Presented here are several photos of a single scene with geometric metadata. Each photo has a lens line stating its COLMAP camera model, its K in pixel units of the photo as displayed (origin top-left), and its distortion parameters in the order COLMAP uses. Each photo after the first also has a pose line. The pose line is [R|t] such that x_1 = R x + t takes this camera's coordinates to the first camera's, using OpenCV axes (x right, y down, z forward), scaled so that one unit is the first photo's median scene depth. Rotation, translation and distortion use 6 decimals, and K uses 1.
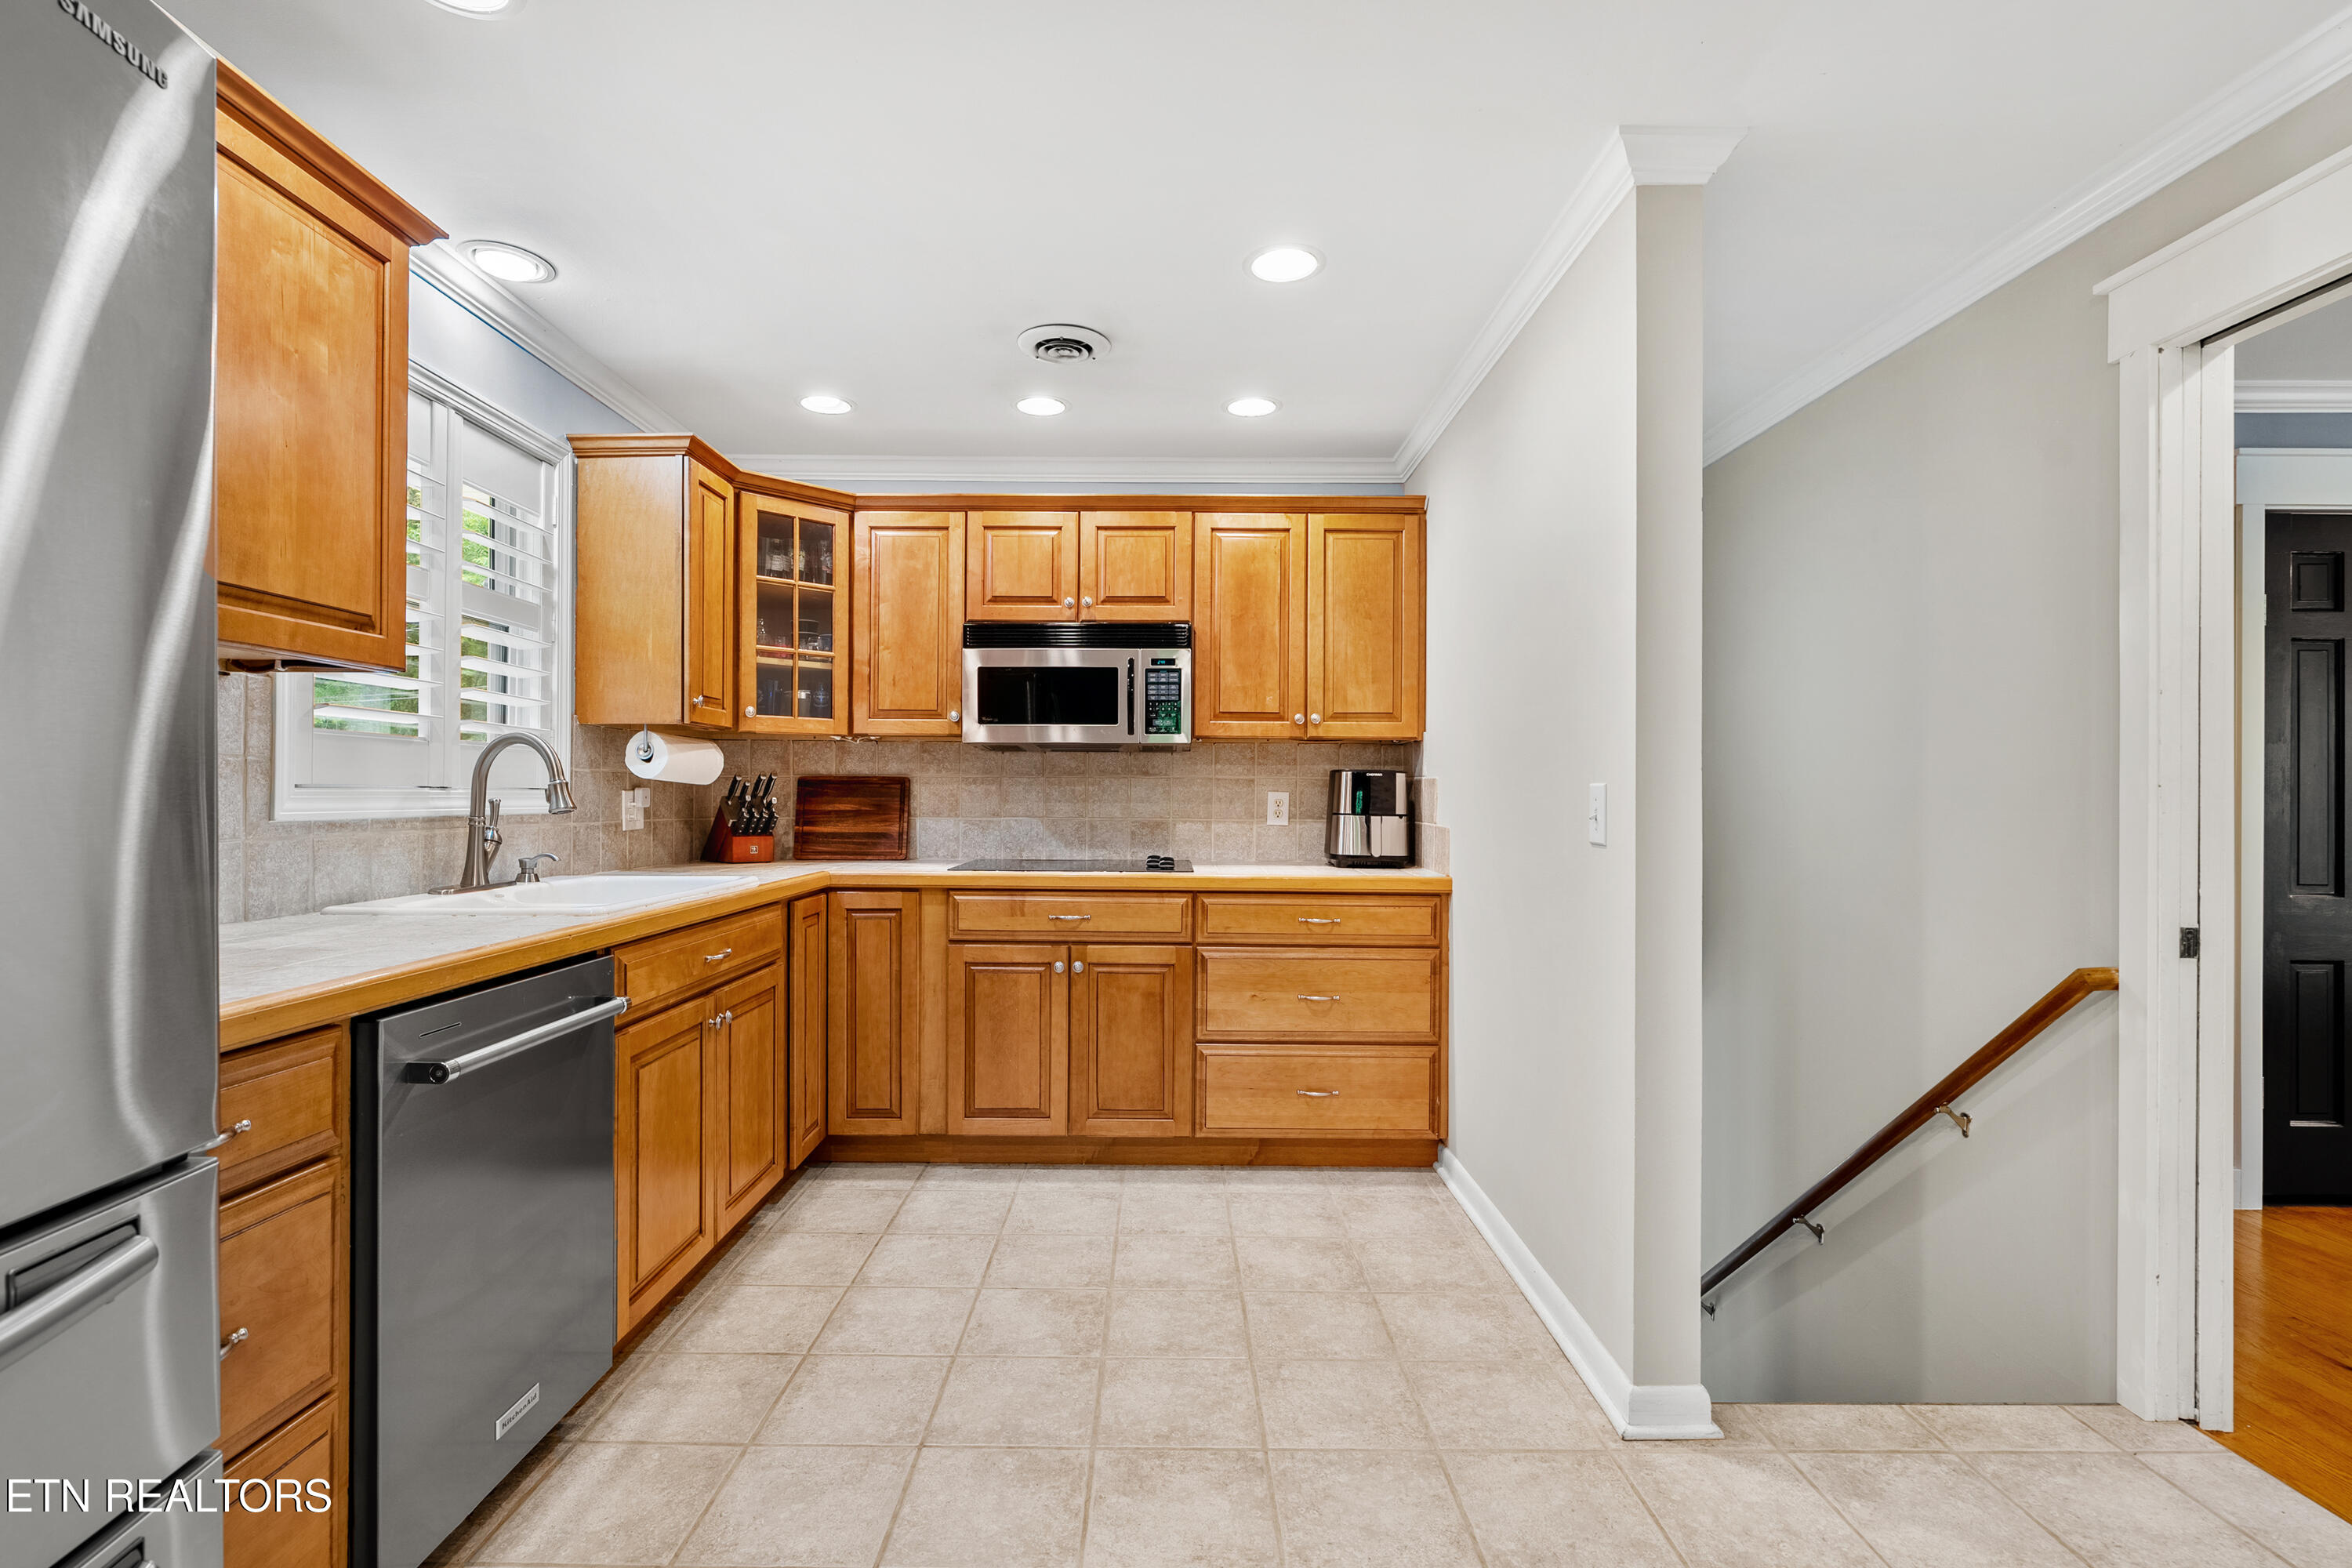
lens RADIAL K [[1086.5, 0, 1171.9], [0, 1086.5, 791.8], [0, 0, 1]] dist [-0.002229, -0.000127]
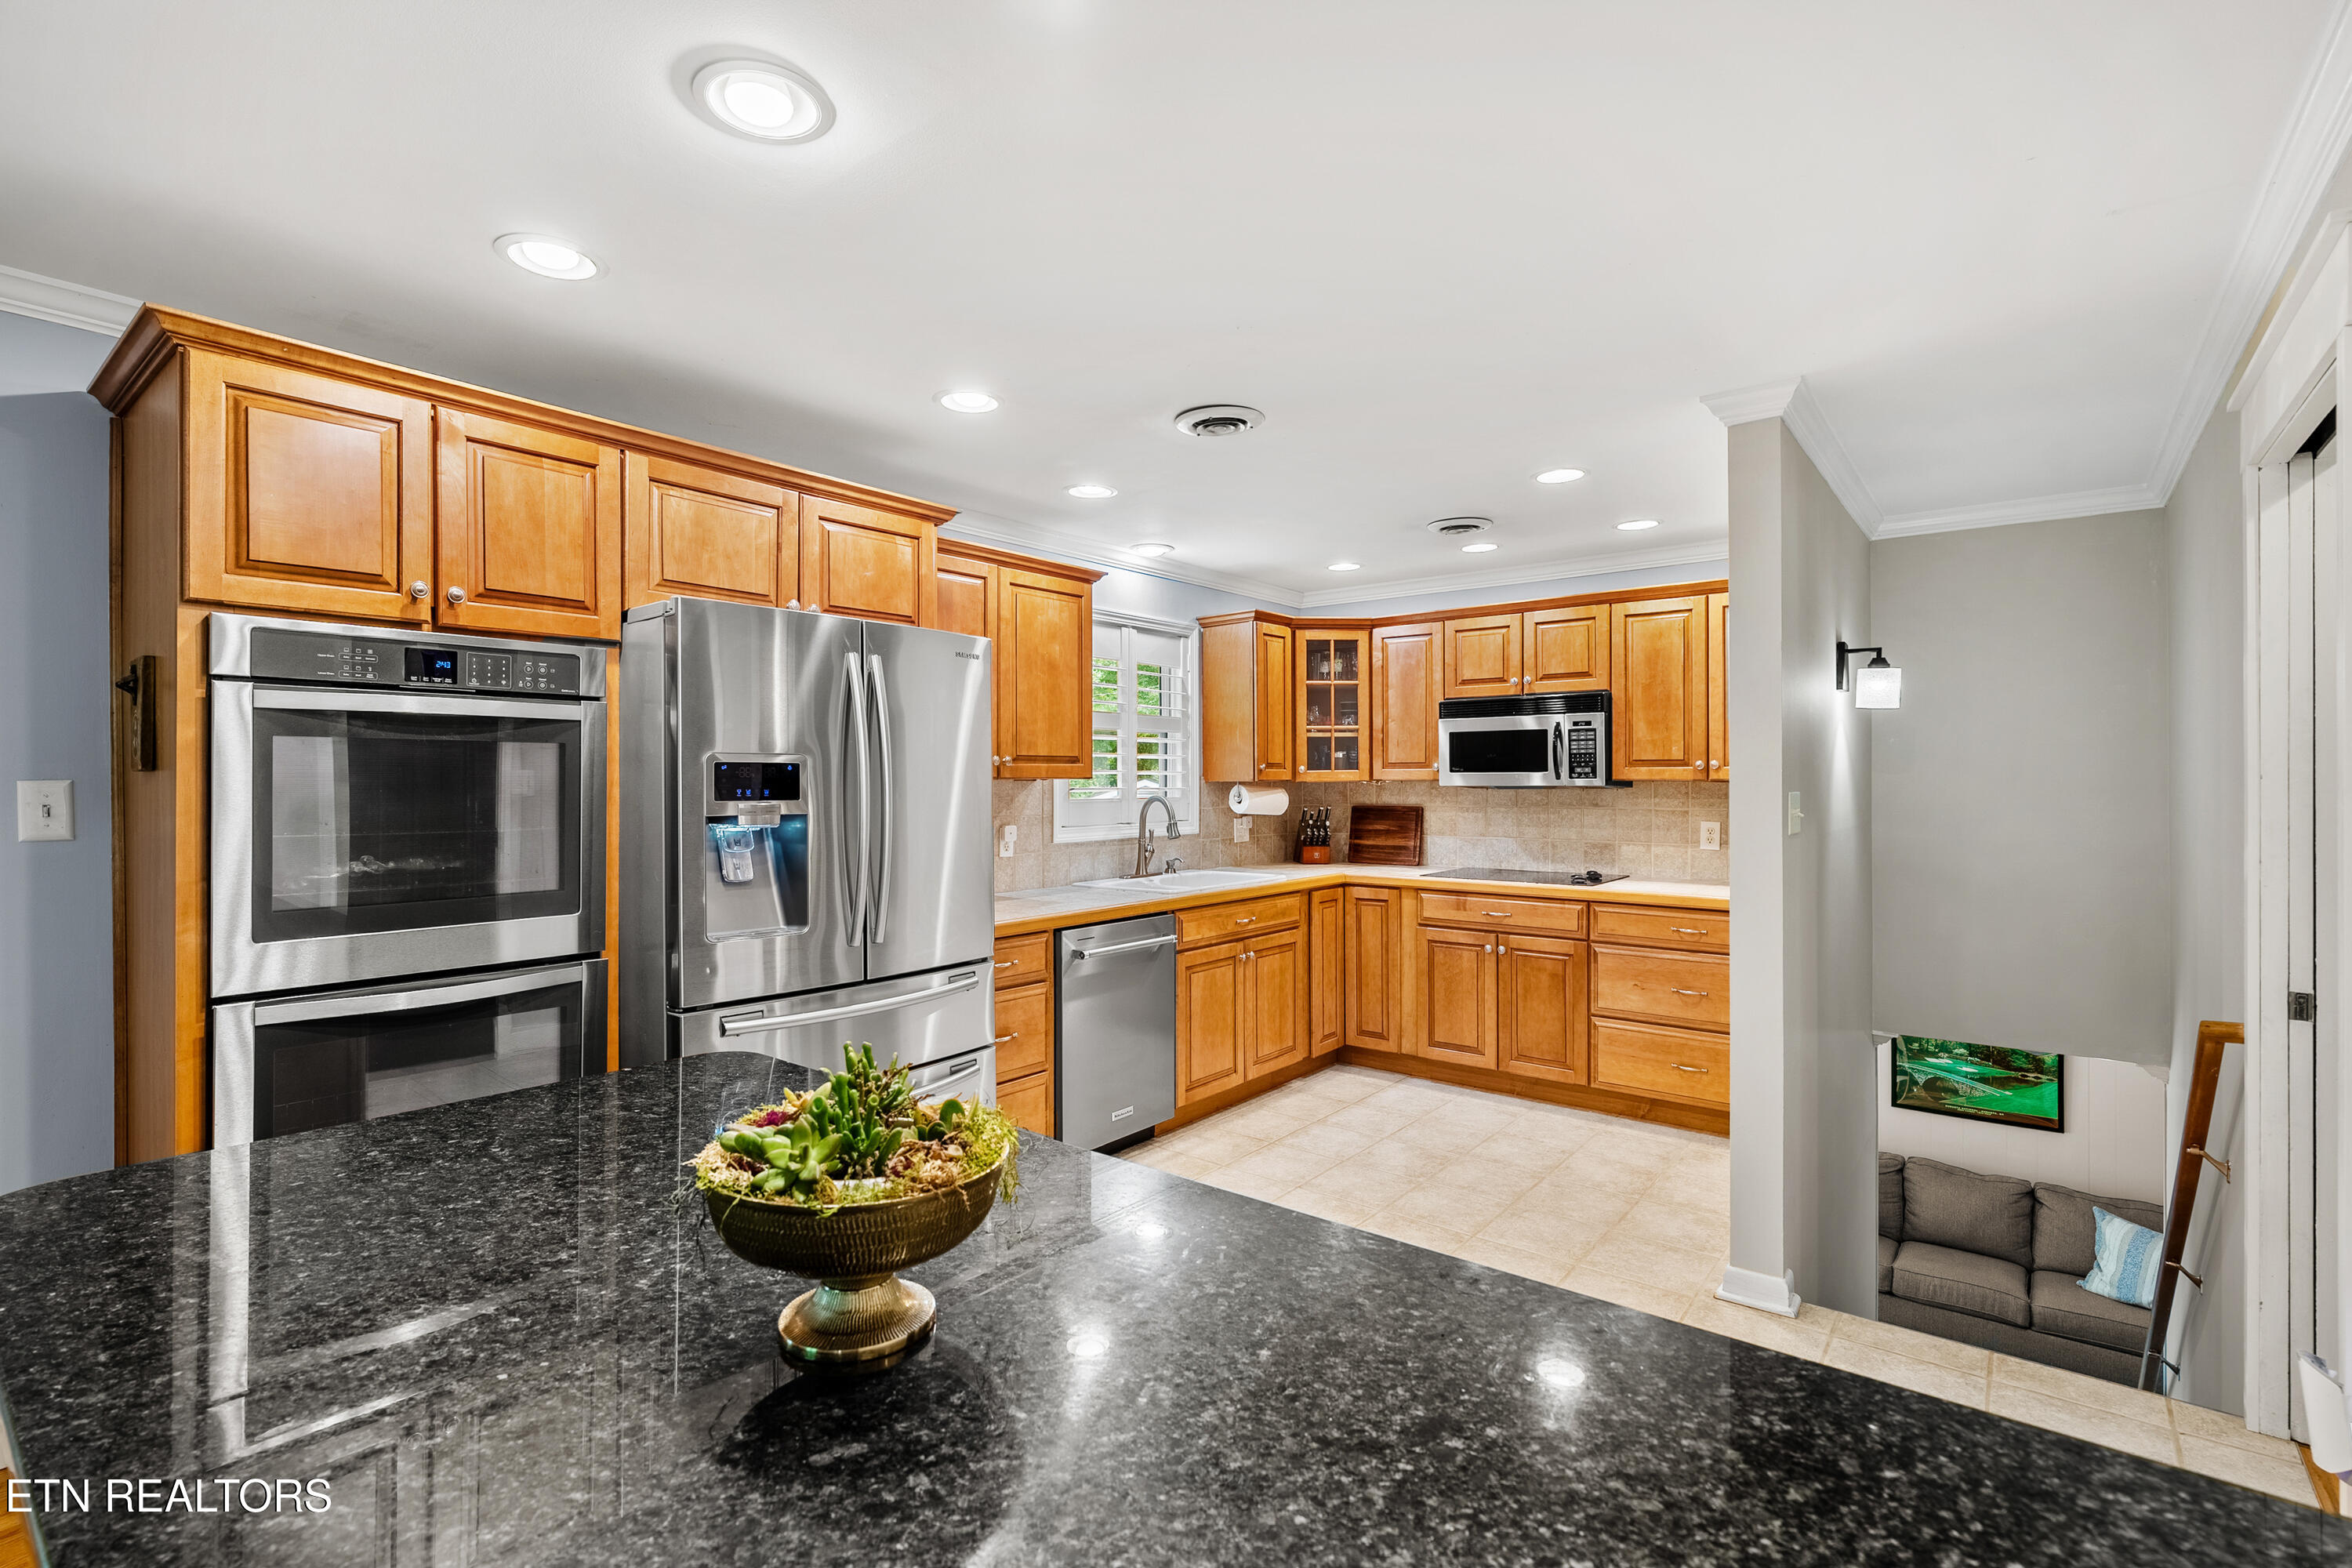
lens RADIAL K [[1077.0, 0, 1164.1], [0, 1077.0, 770.5], [0, 0, 1]] dist [0.000720, 0.000564]
pose [[0.776972, -0.013116, -0.629398, 0.447035], [0.009752, 0.999914, -0.008798, -0.061001], [0.629459, 0.000697, 0.777033, -0.346215]]
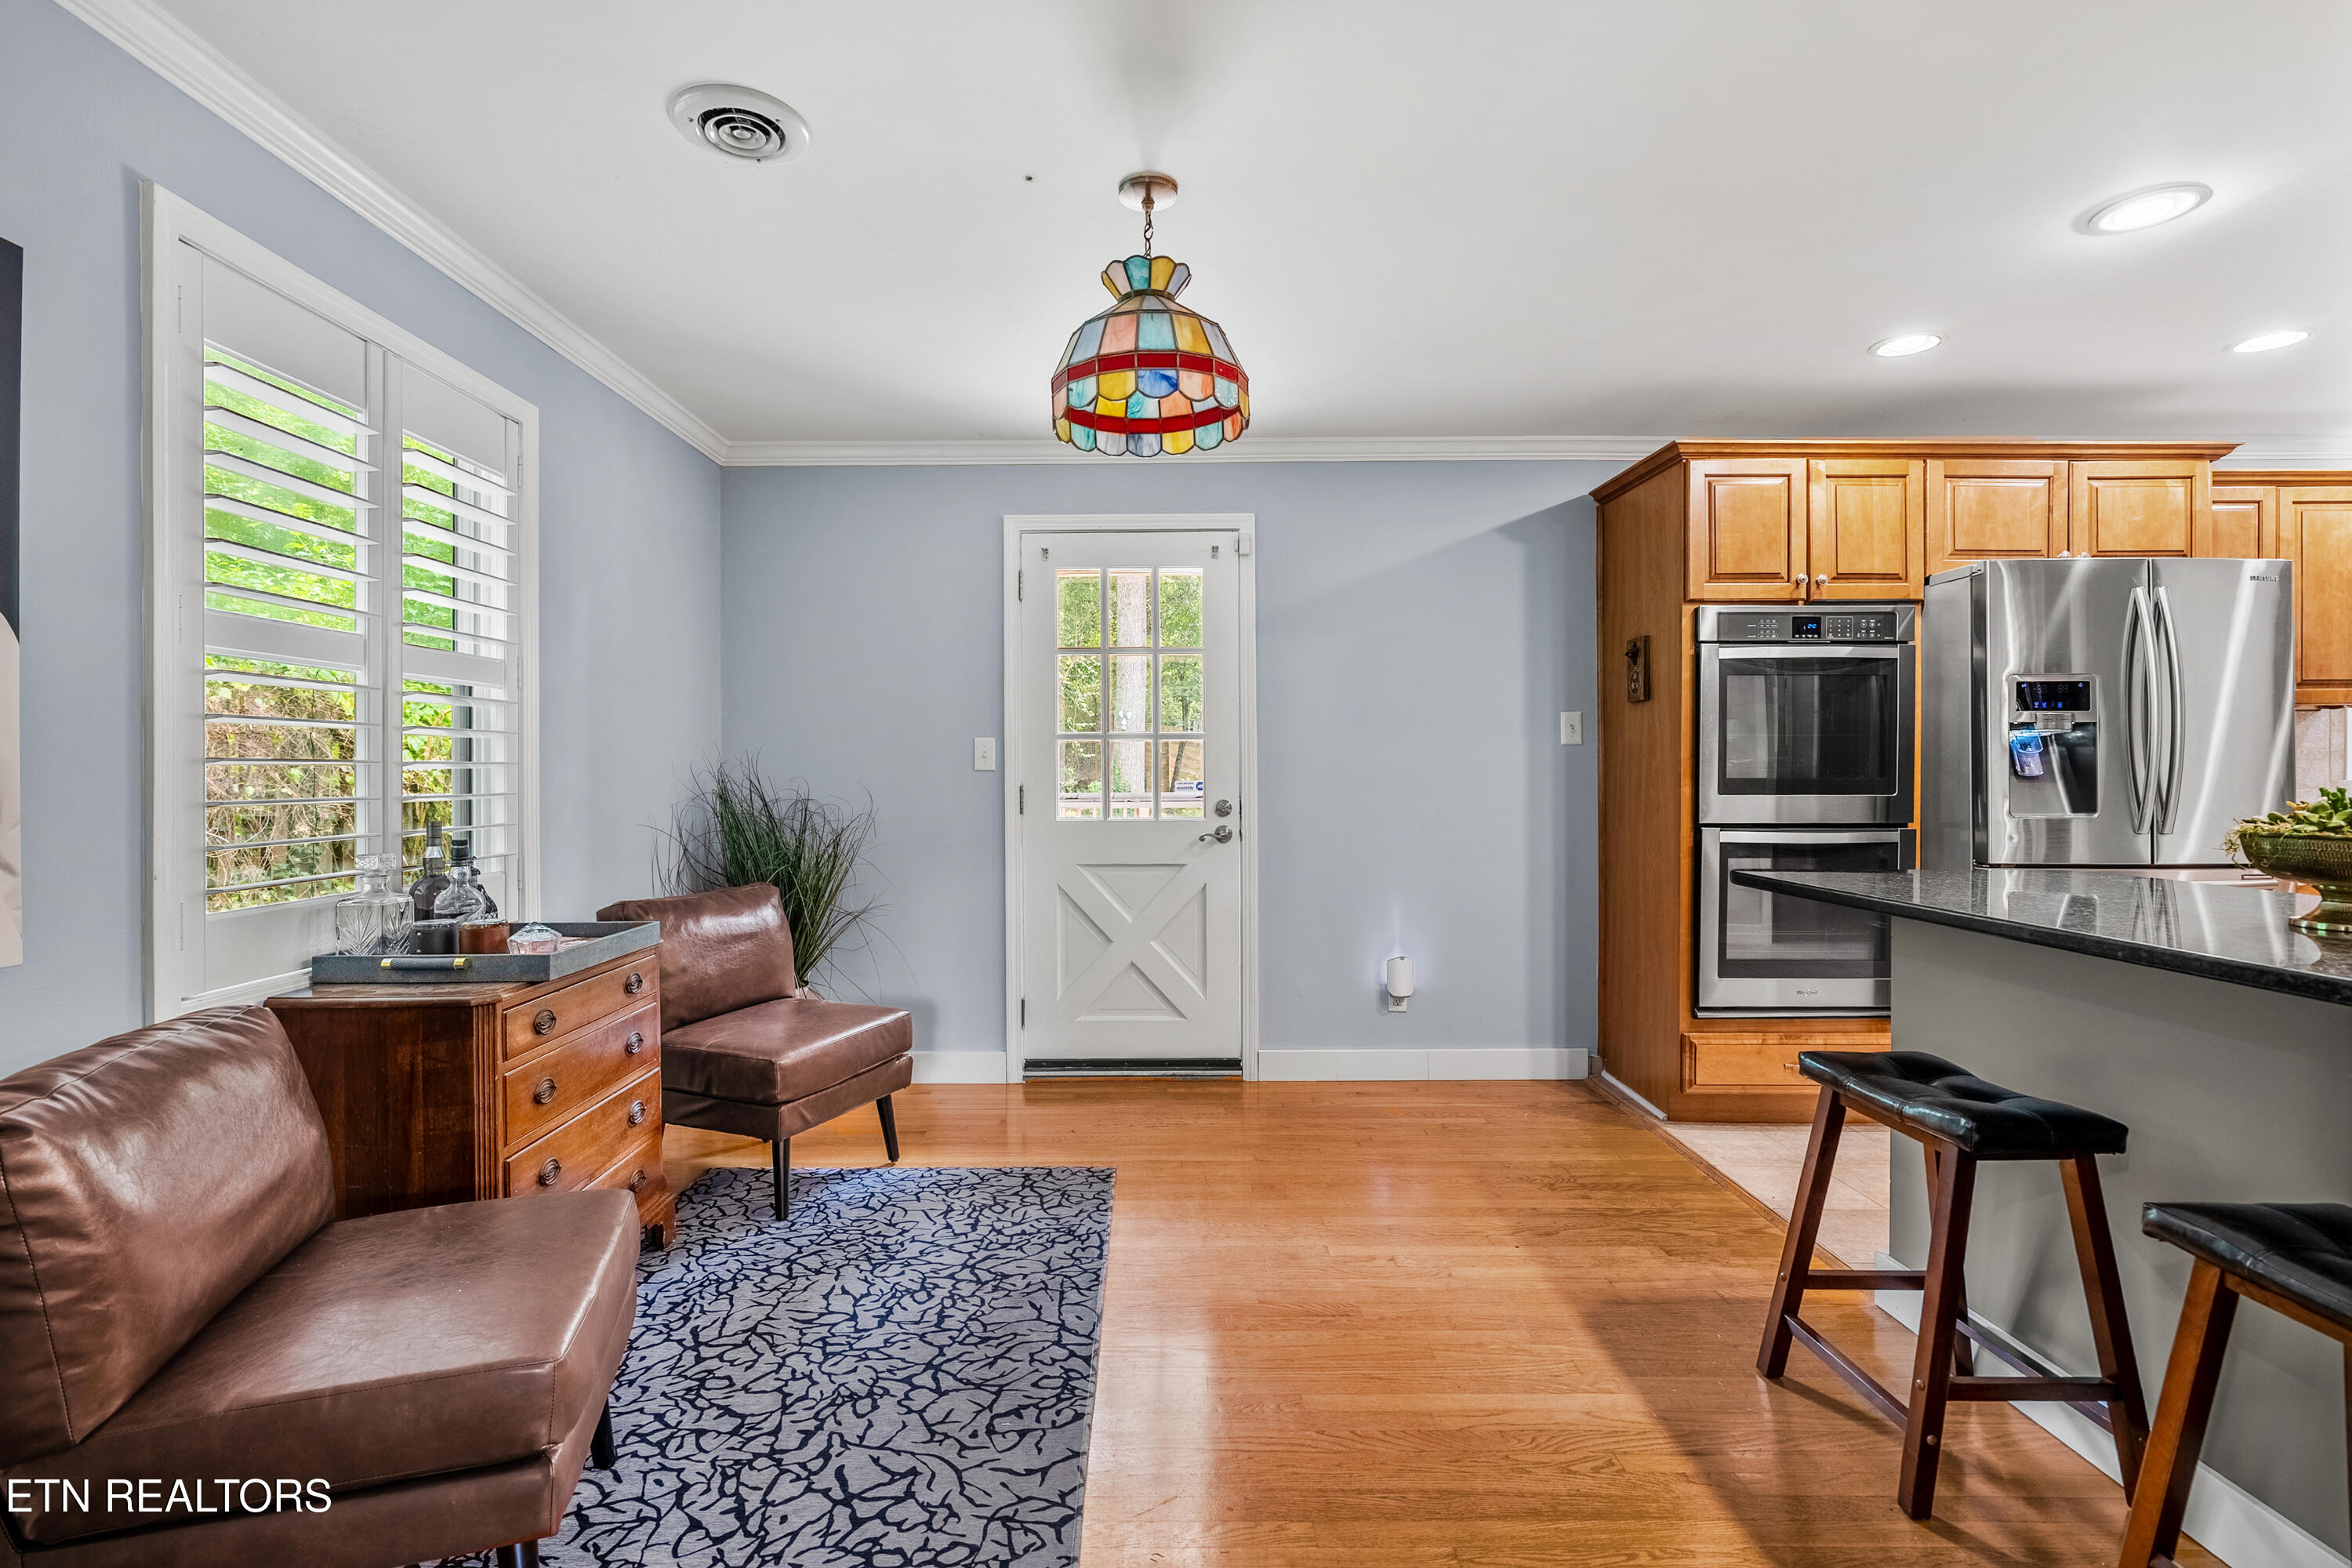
lens RADIAL K [[1077.0, 0, 1164.1], [0, 1077.0, 770.5], [0, 0, 1]] dist [0.000720, 0.000564]
pose [[0.003759, -0.004372, -0.999983, 0.710771], [0.007387, 0.999963, -0.004344, 0.001482], [0.999966, -0.007370, 0.003791, -0.733628]]
